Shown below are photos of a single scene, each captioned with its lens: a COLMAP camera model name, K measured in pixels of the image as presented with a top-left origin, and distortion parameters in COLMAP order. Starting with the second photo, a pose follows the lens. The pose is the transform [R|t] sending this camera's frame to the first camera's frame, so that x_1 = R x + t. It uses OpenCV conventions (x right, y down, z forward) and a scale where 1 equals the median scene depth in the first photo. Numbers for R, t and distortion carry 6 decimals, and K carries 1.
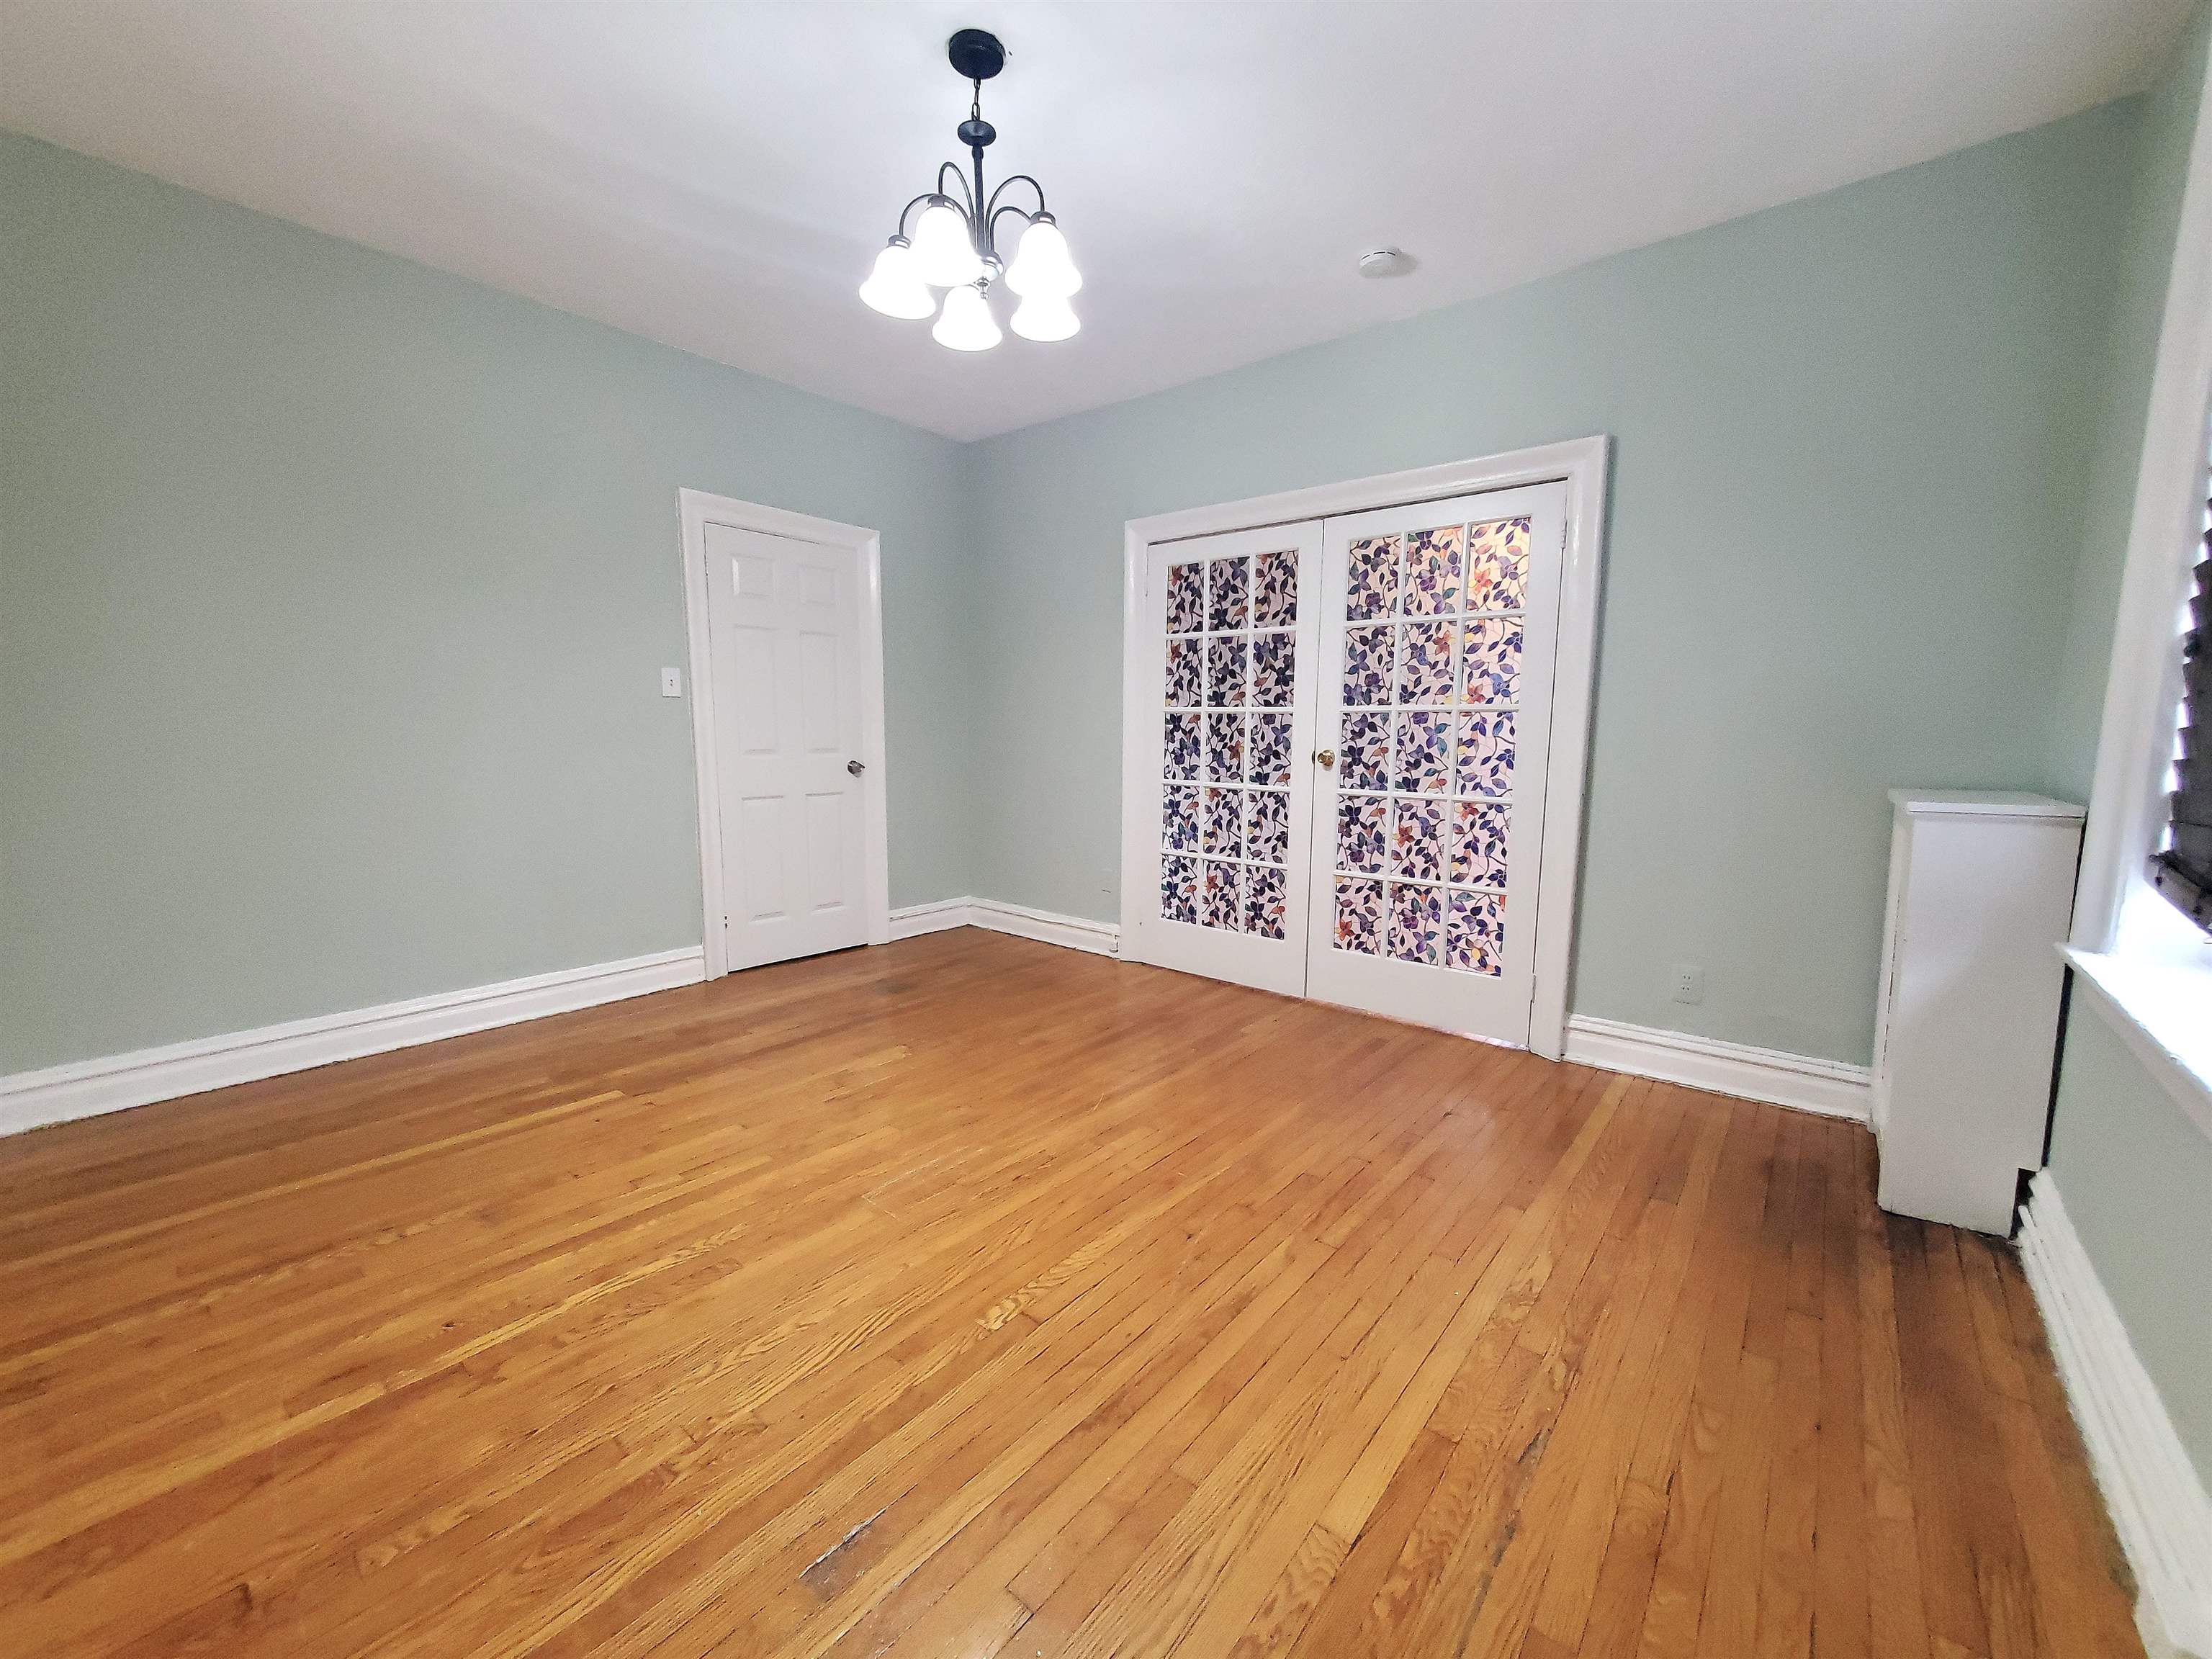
lens RADIAL K [[889.3, 0, 1107.8], [0, 889.3, 833.5], [0, 0, 1]] dist [0.010281, 0.000119]
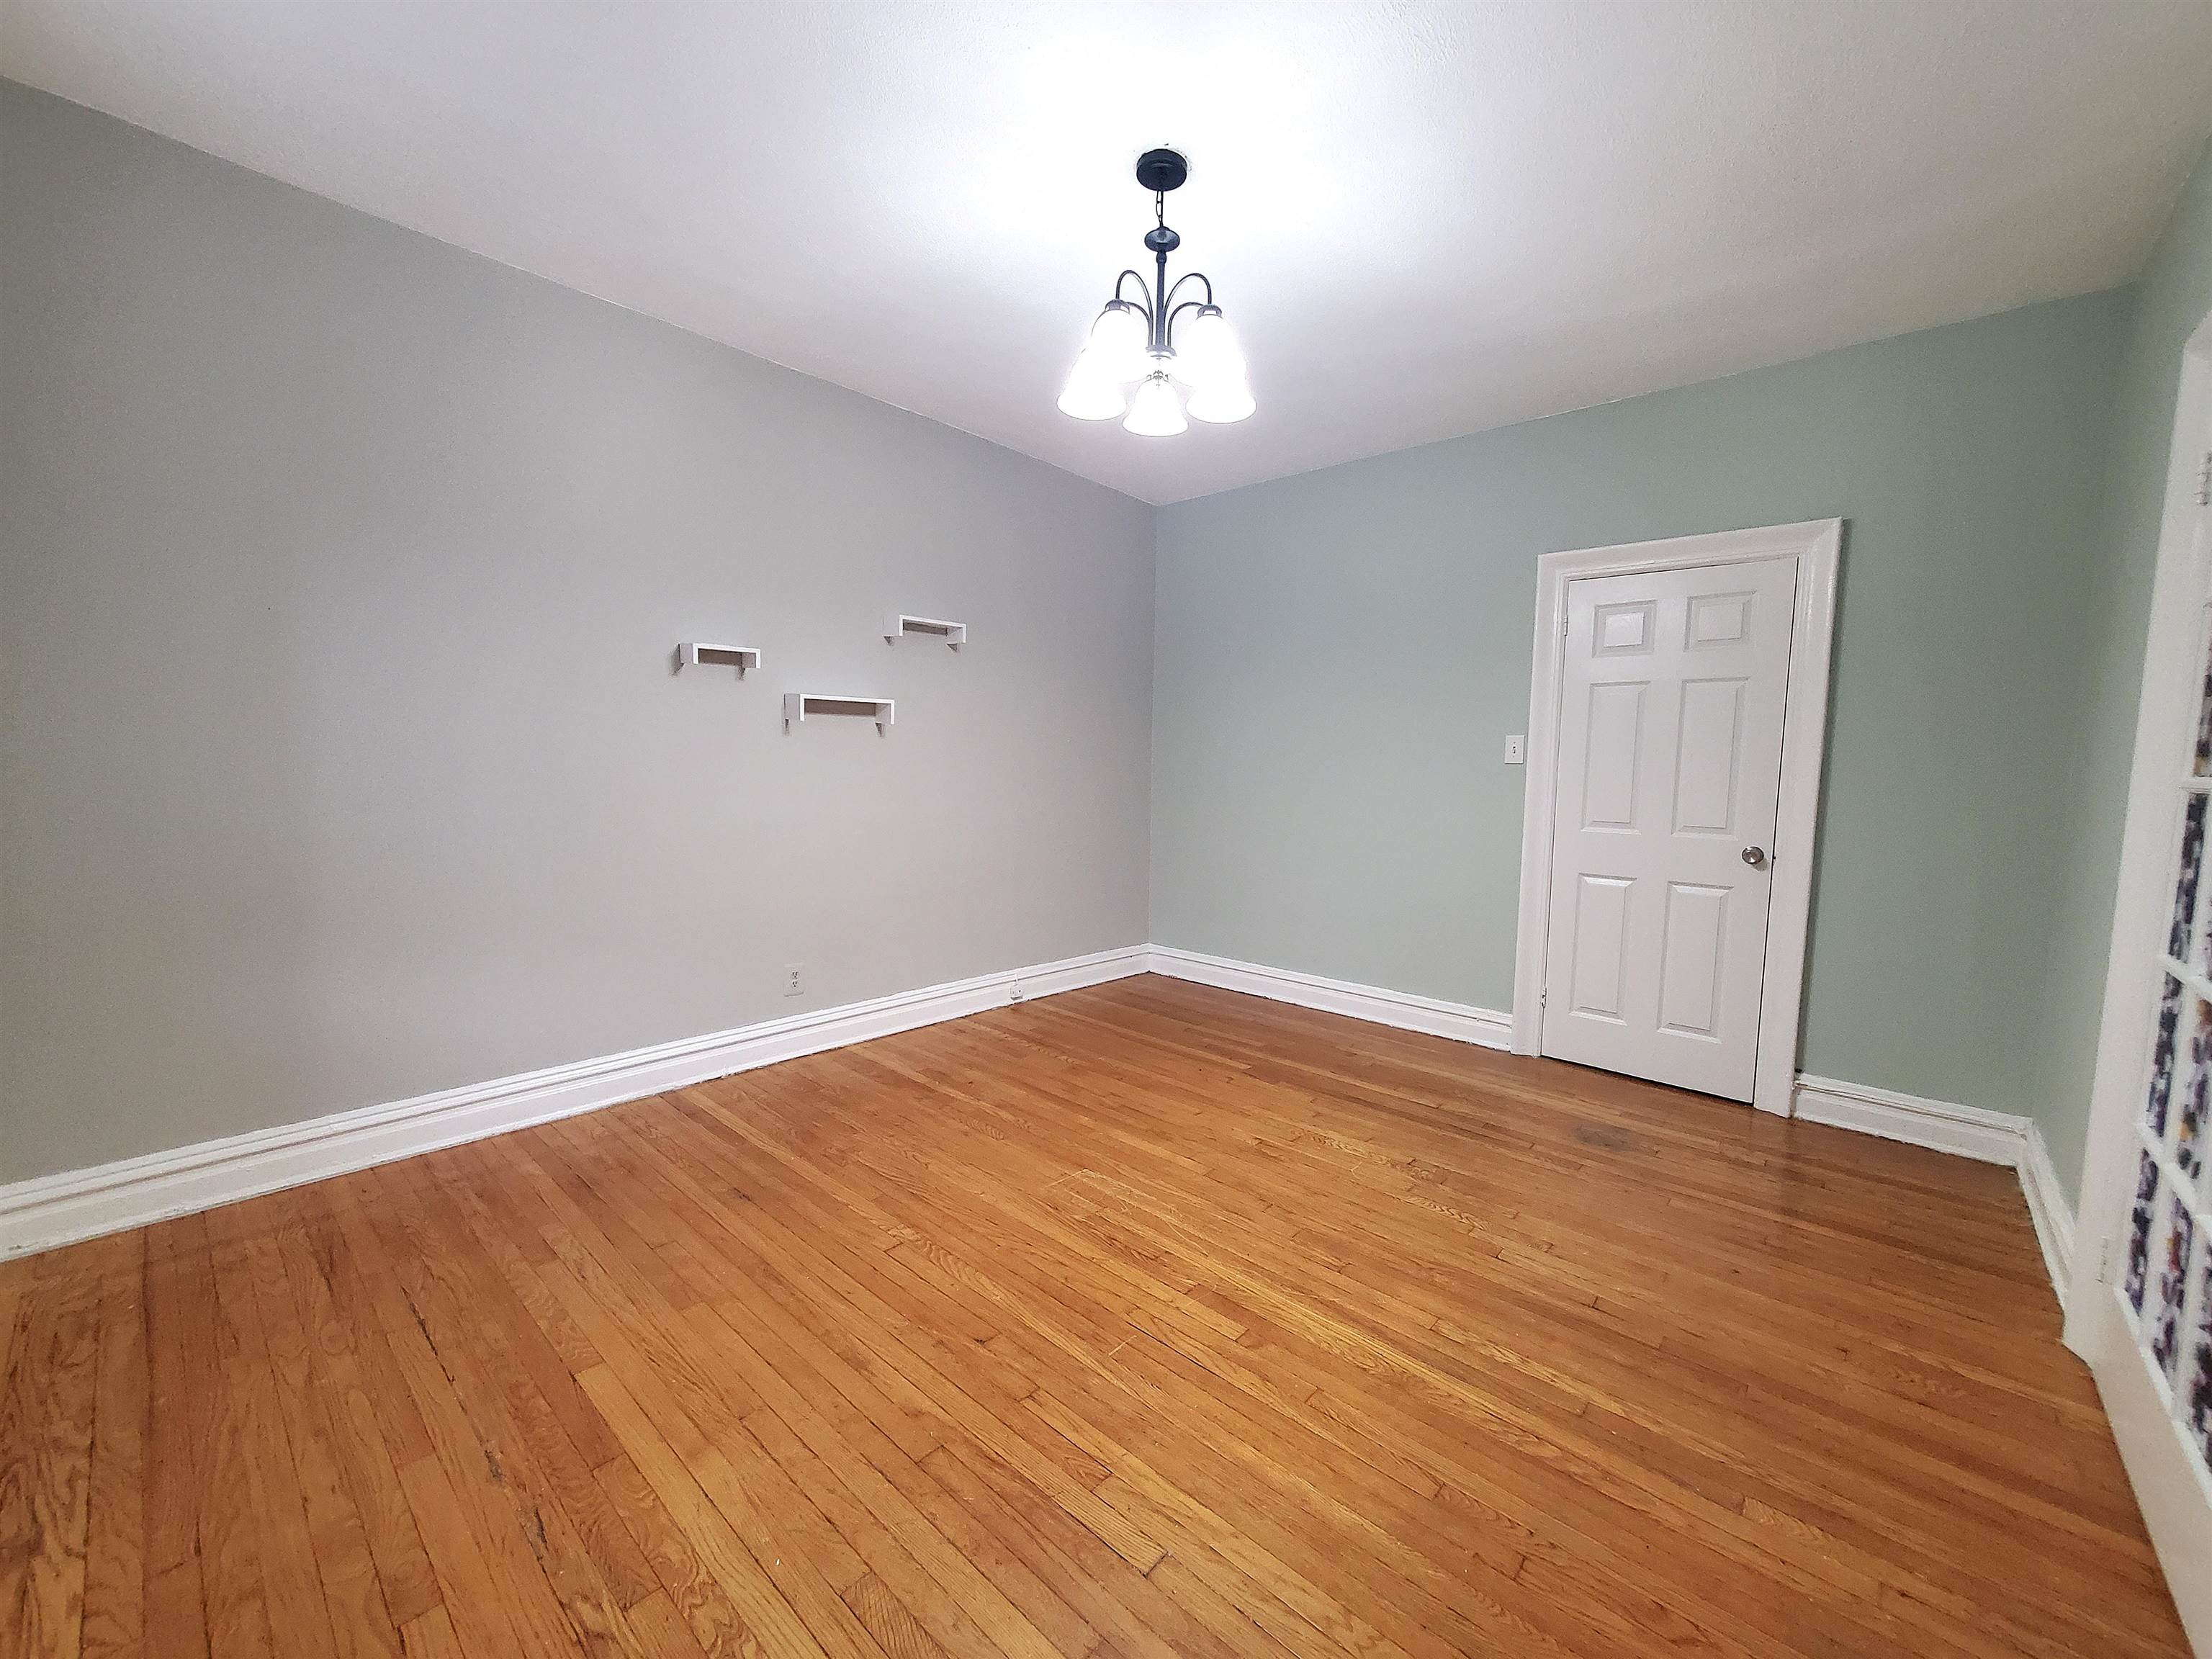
lens RADIAL K [[869.8, 0, 1120.4], [0, 869.8, 835.1], [0, 0, 1]] dist [0.001371, 0.000279]
pose [[-0.034366, 0.073838, -0.996678, 0.779983], [-0.142464, 0.986721, 0.078013, -0.129705], [0.989203, 0.144672, -0.023390, 0.895304]]
